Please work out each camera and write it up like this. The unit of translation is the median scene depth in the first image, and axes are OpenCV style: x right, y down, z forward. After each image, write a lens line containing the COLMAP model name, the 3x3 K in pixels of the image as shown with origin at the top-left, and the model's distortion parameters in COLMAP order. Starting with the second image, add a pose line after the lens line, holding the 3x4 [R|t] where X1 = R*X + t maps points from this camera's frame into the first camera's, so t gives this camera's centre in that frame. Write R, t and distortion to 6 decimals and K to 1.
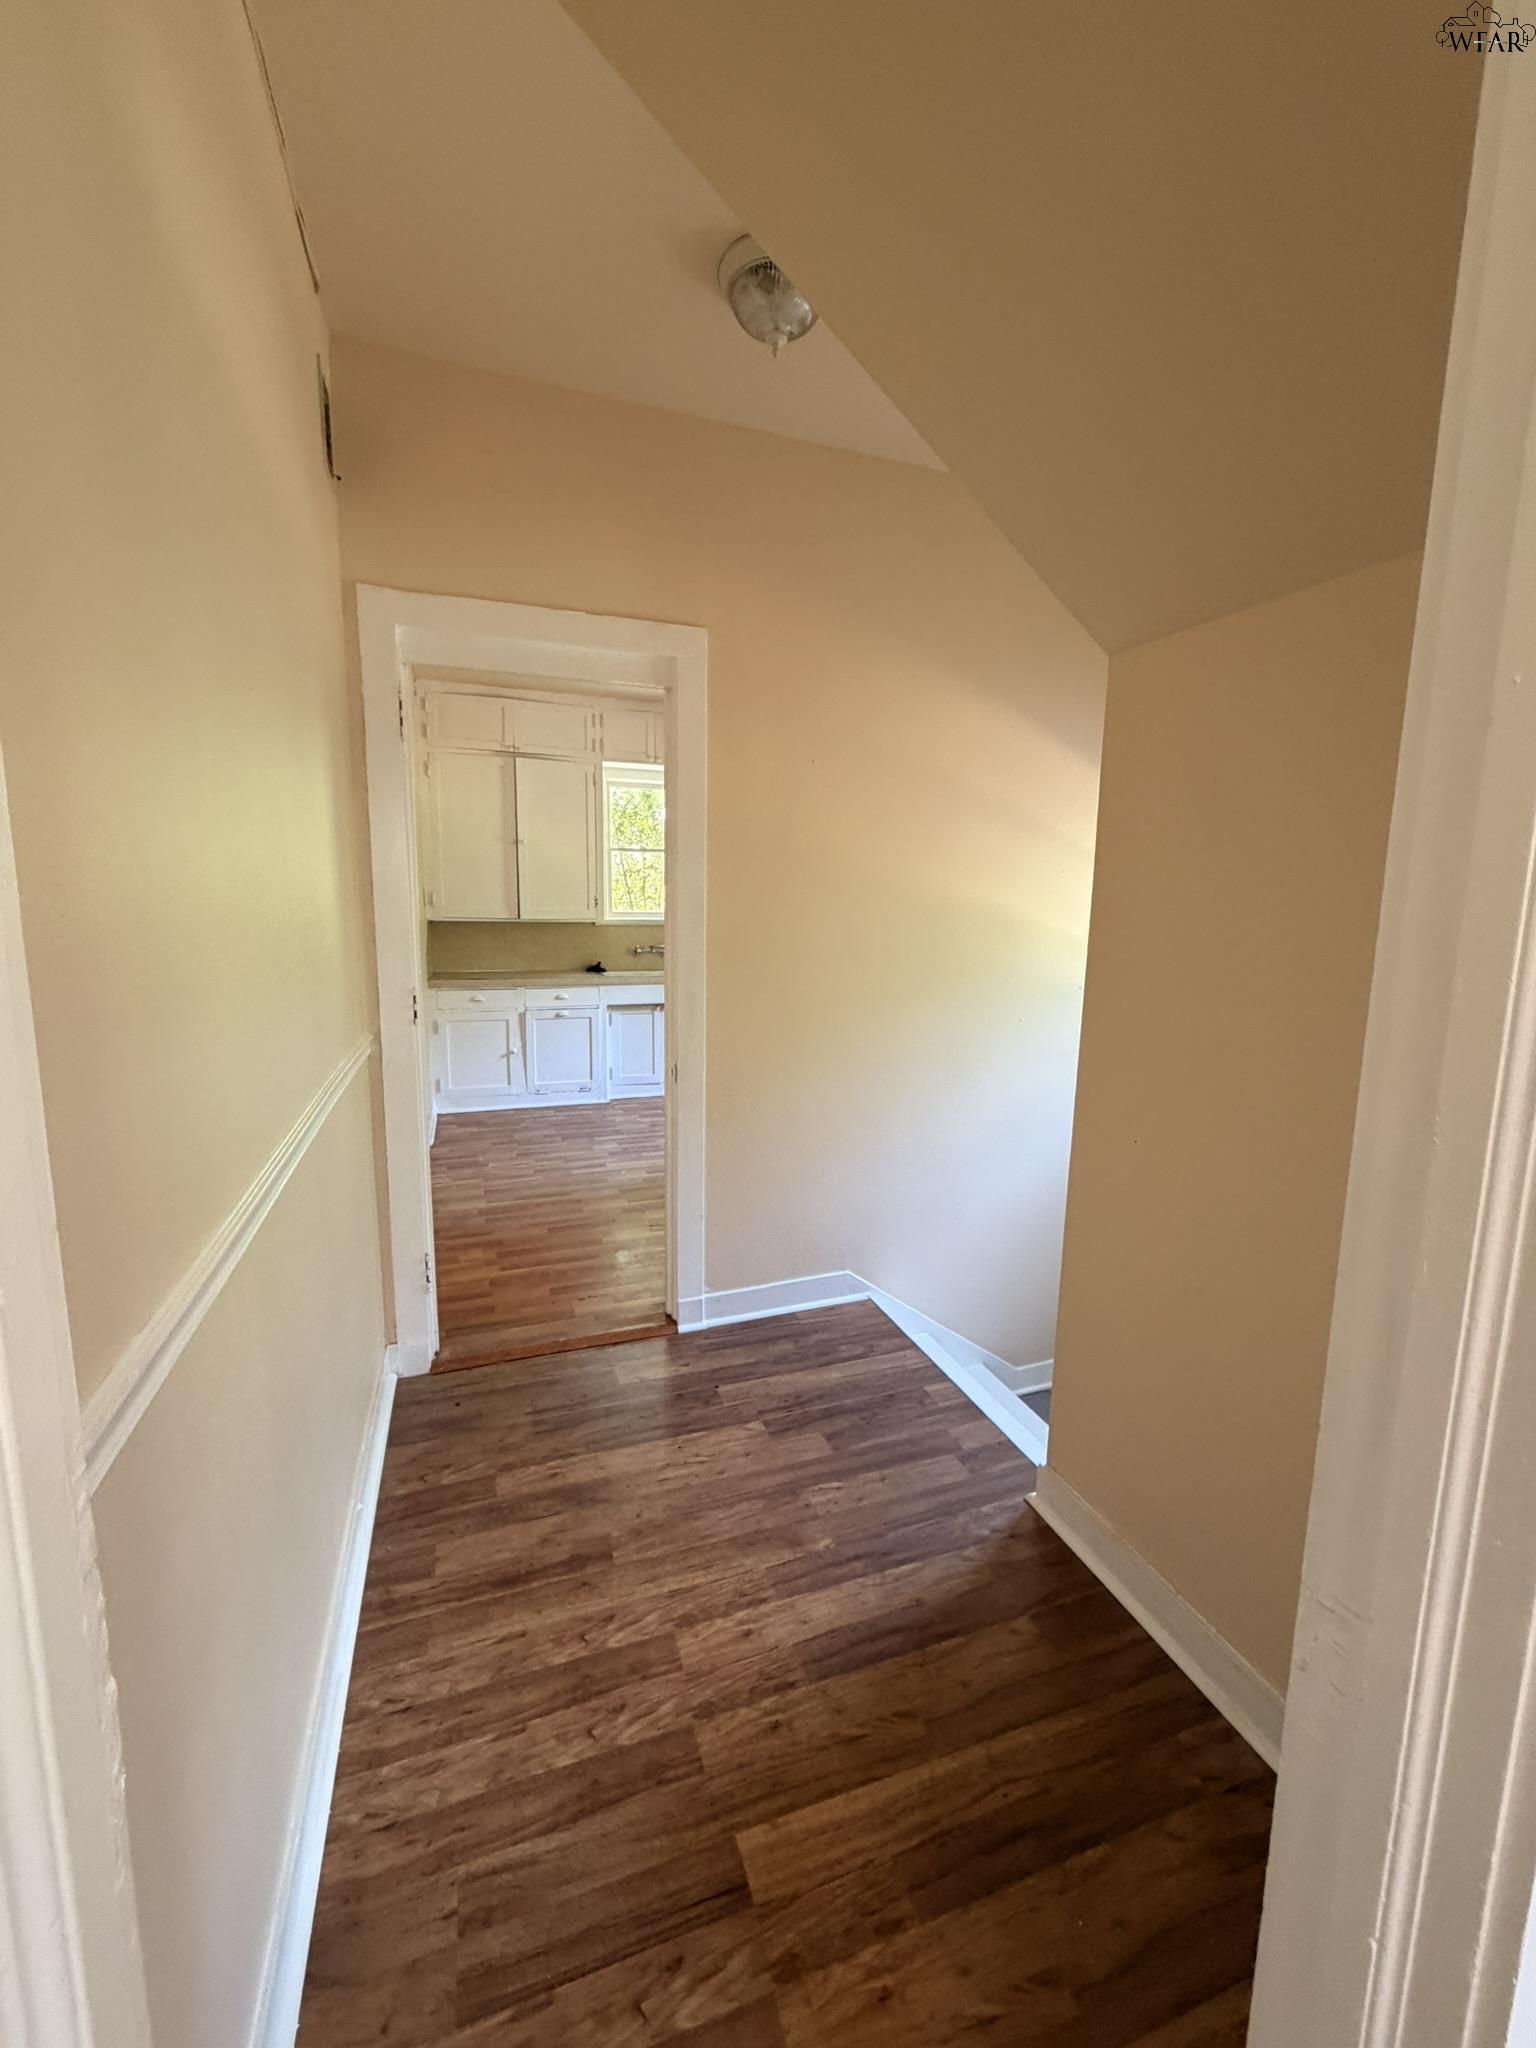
lens RADIAL K [[815.9, 0, 750.1], [0, 815.9, 1024.9], [0, 0, 1]] dist [-0.002588, 0.001224]
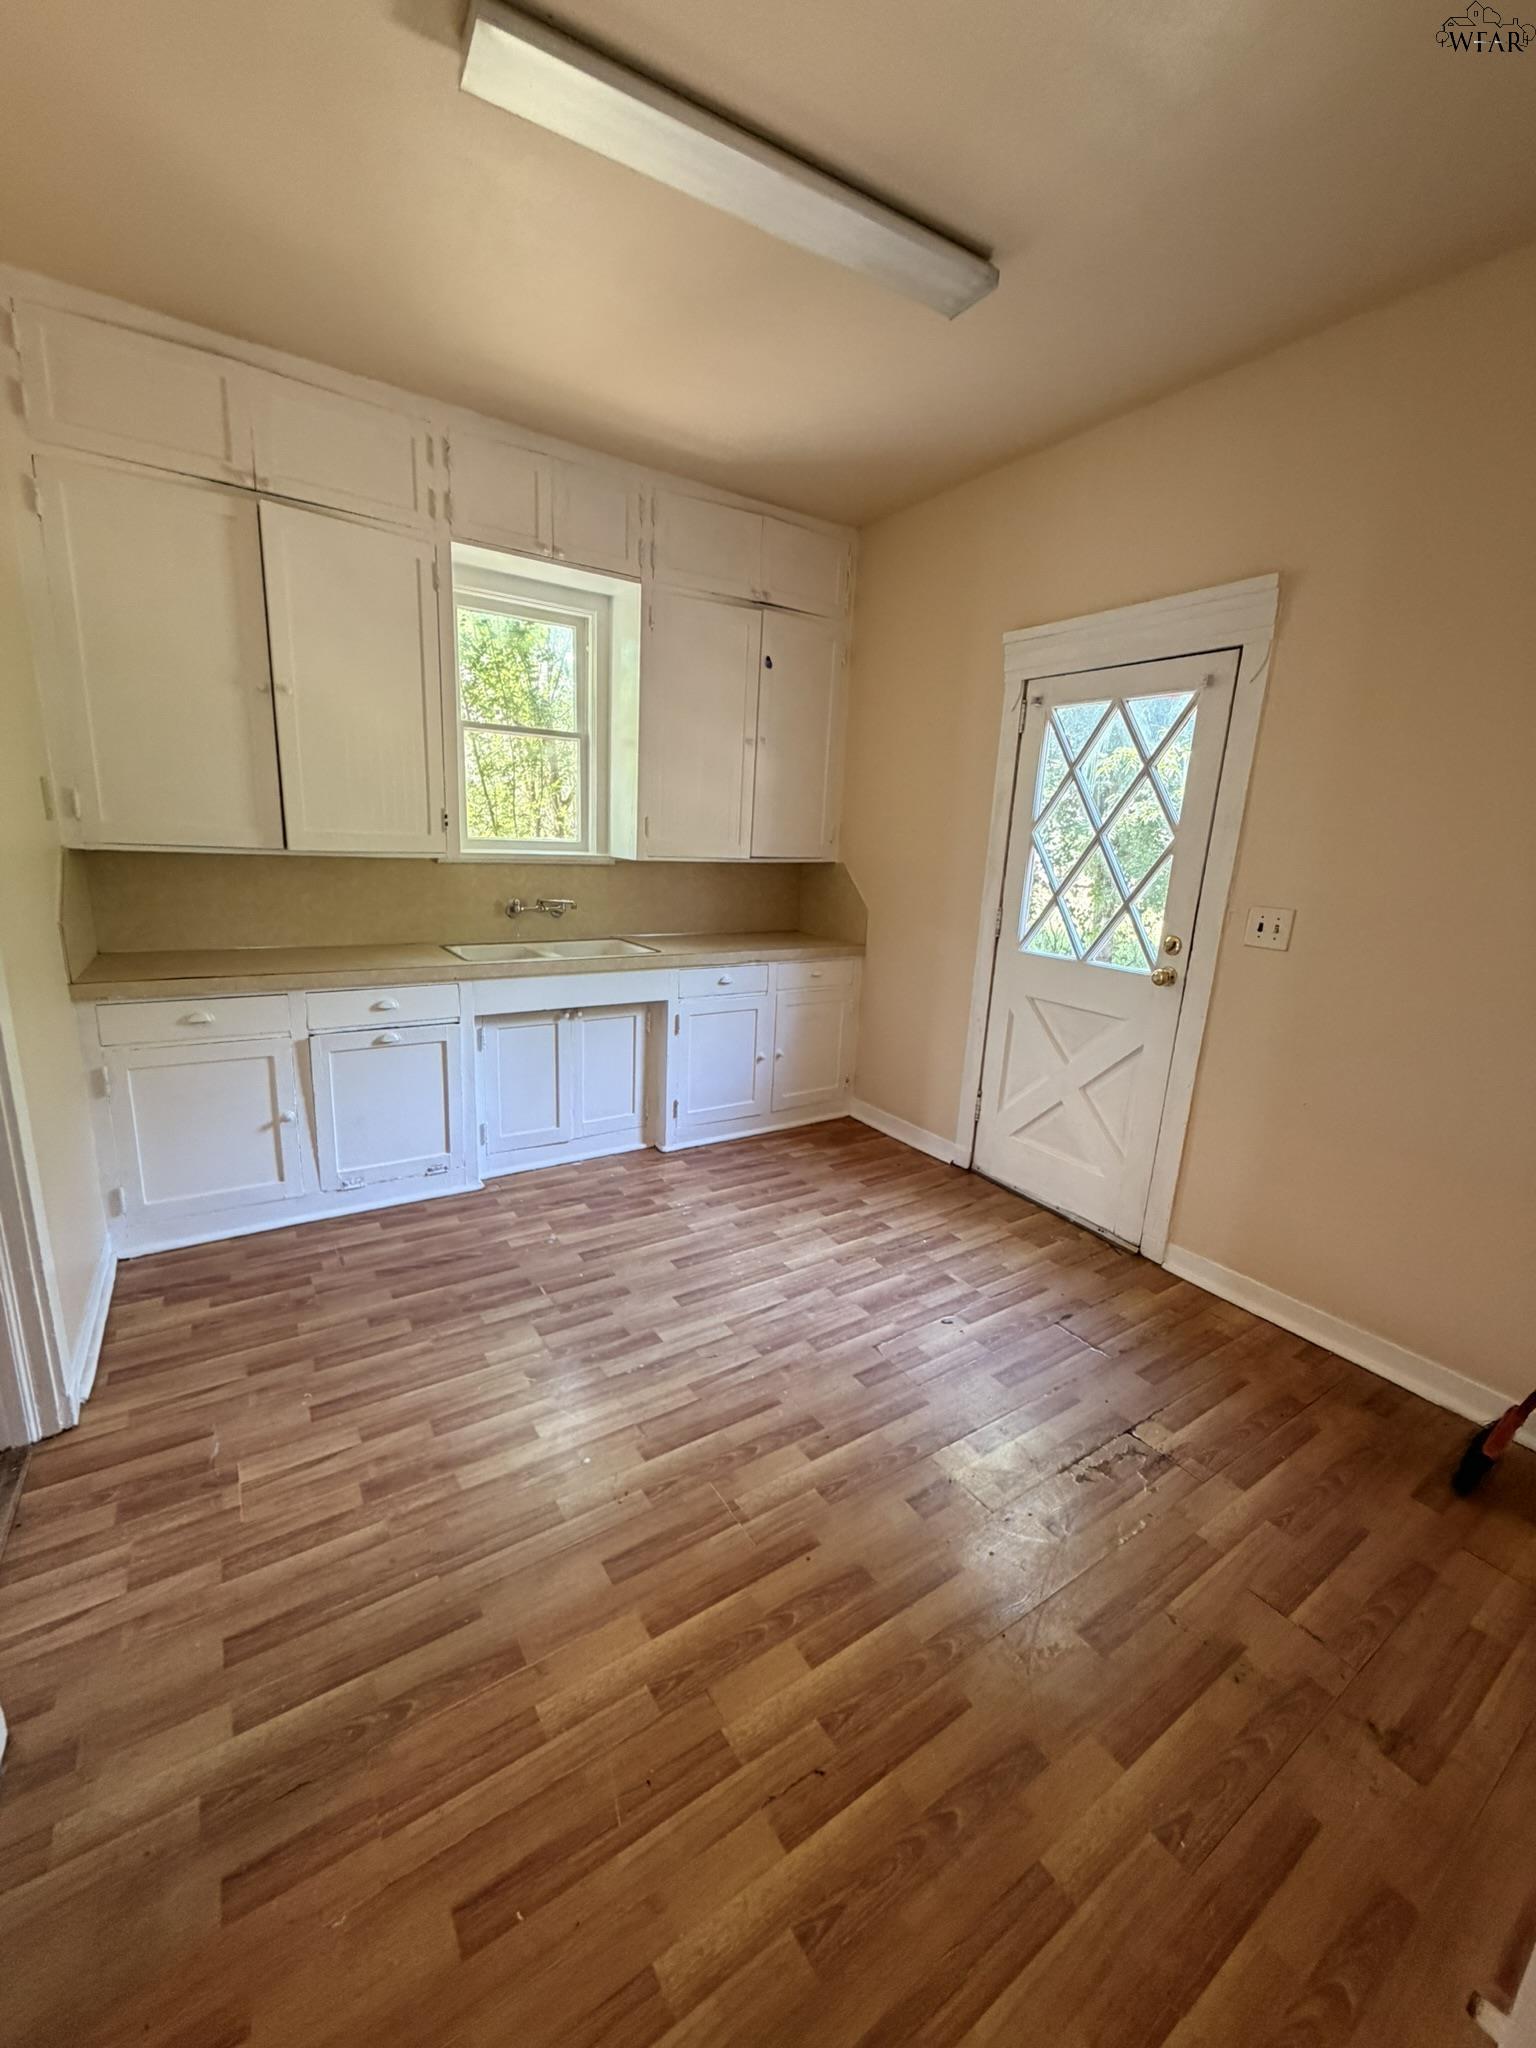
lens RADIAL K [[815.9, 0, 762.7], [0, 815.9, 1020.9], [0, 0, 1]] dist [-0.002588, 0.001224]
pose [[0.968722, -0.022794, 0.247098, -0.131448], [0.000529, 0.995960, 0.089798, -0.073269], [-0.248147, -0.086858, 0.964821, 0.455995]]
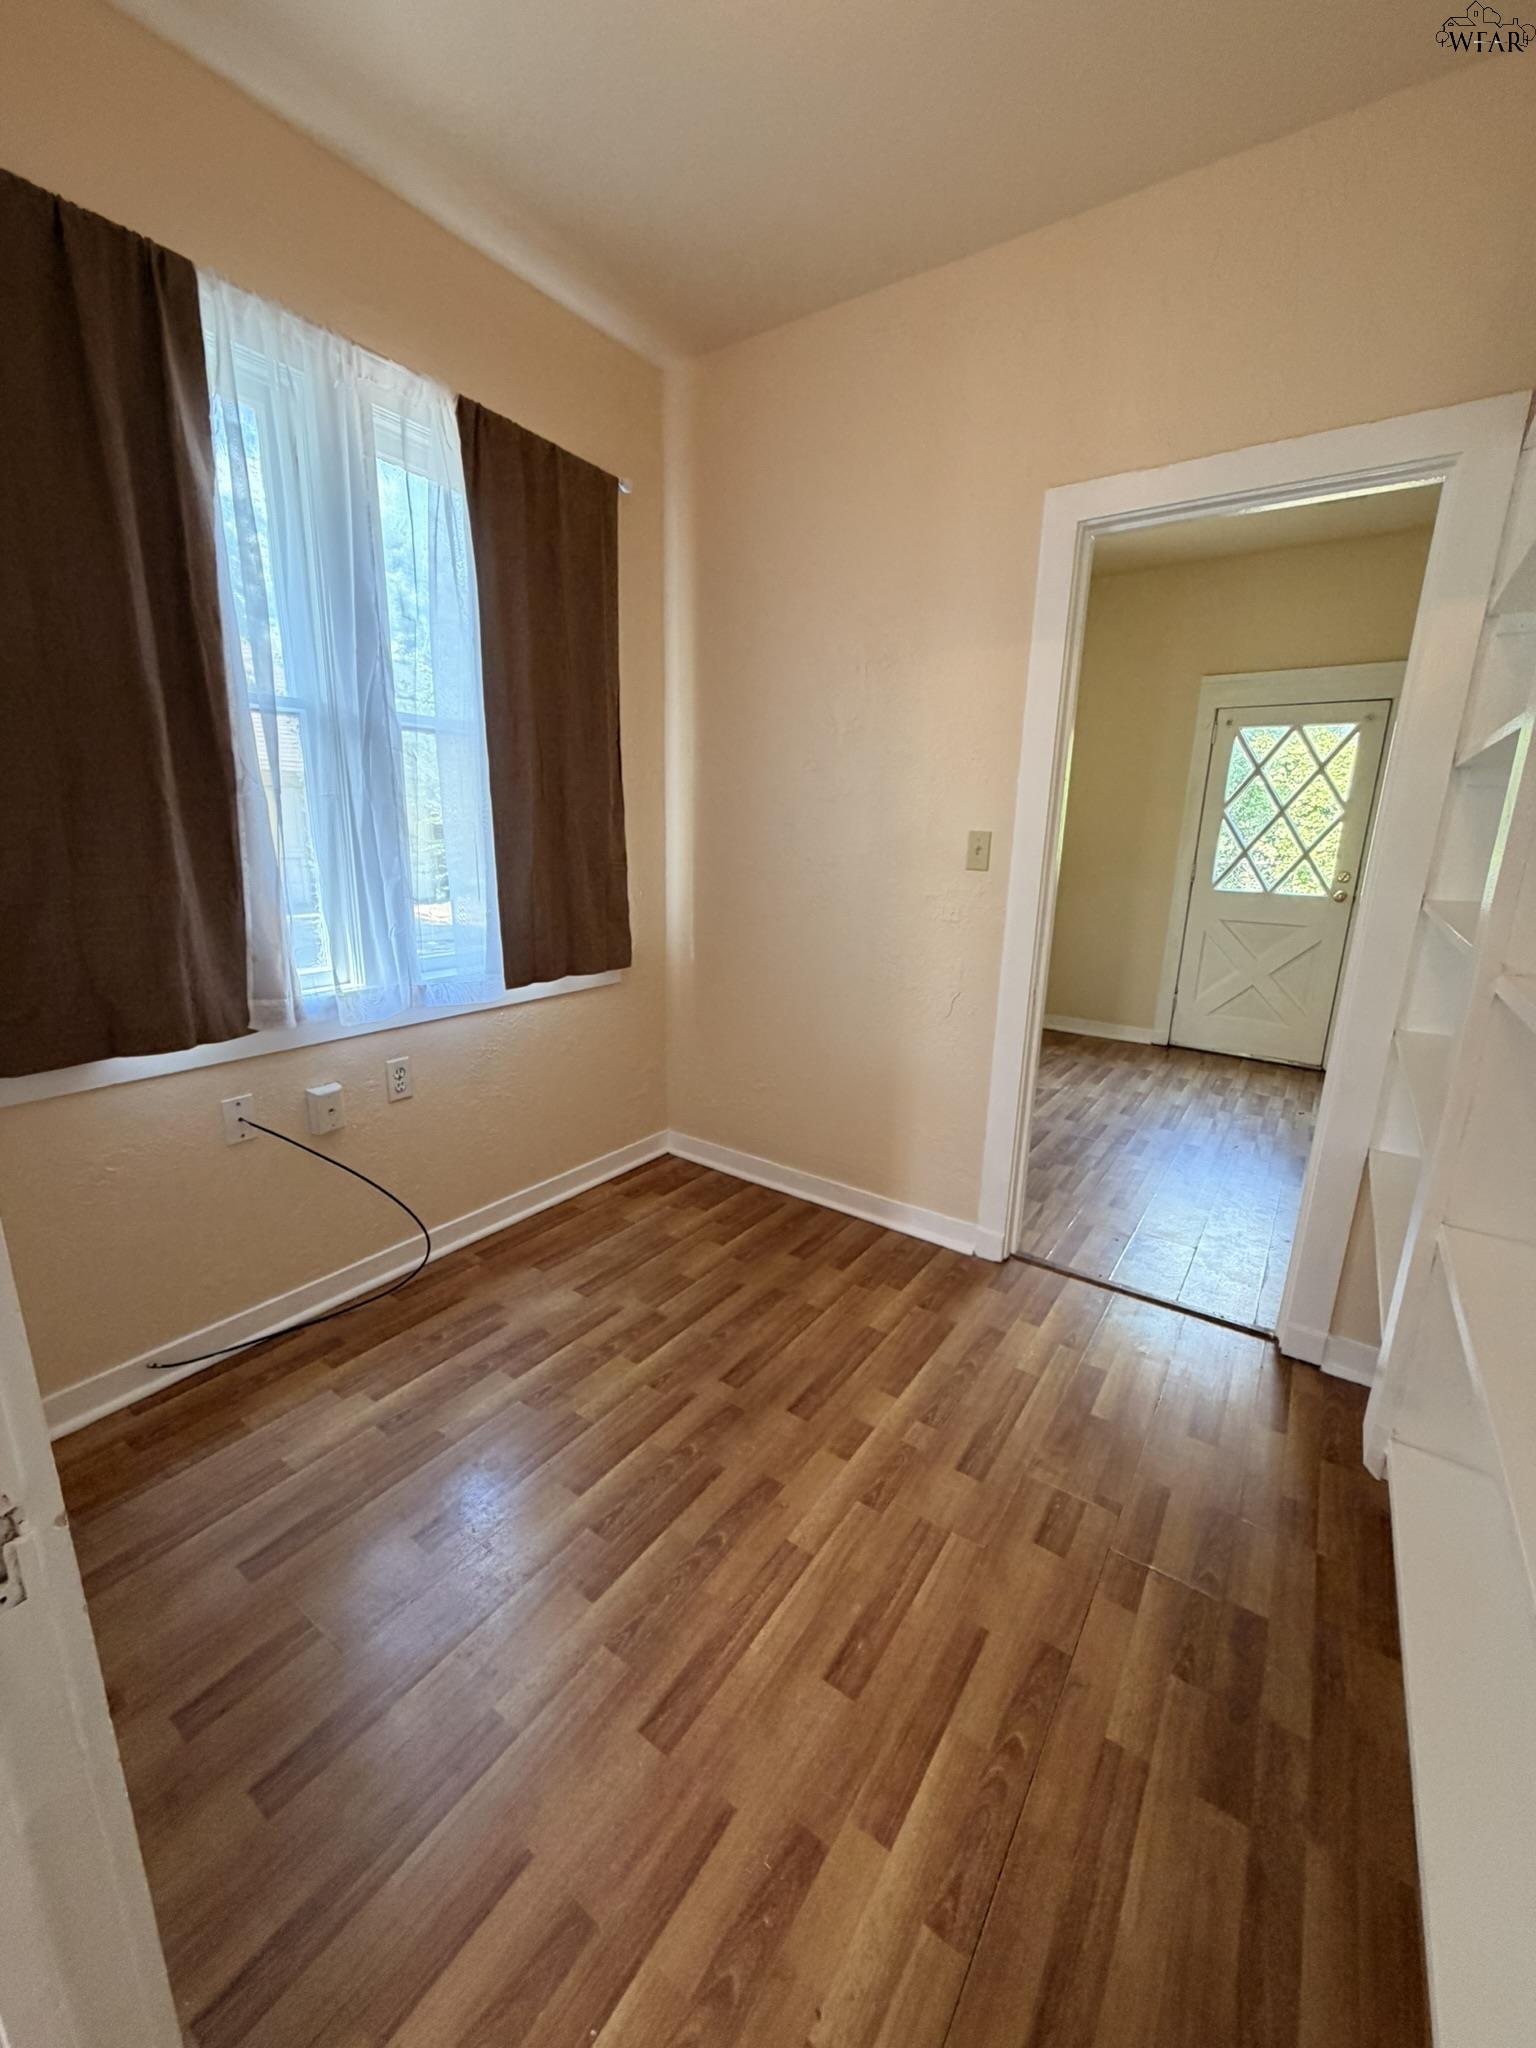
lens RADIAL K [[815.9, 0, 766.1], [0, 815.9, 1020.1], [0, 0, 1]] dist [-0.002588, 0.001224]
pose [[0.810422, -0.133379, 0.570461, -0.730194], [0.074779, 0.989325, 0.125080, -0.077863], [-0.581054, -0.058709, 0.811744, 0.541092]]
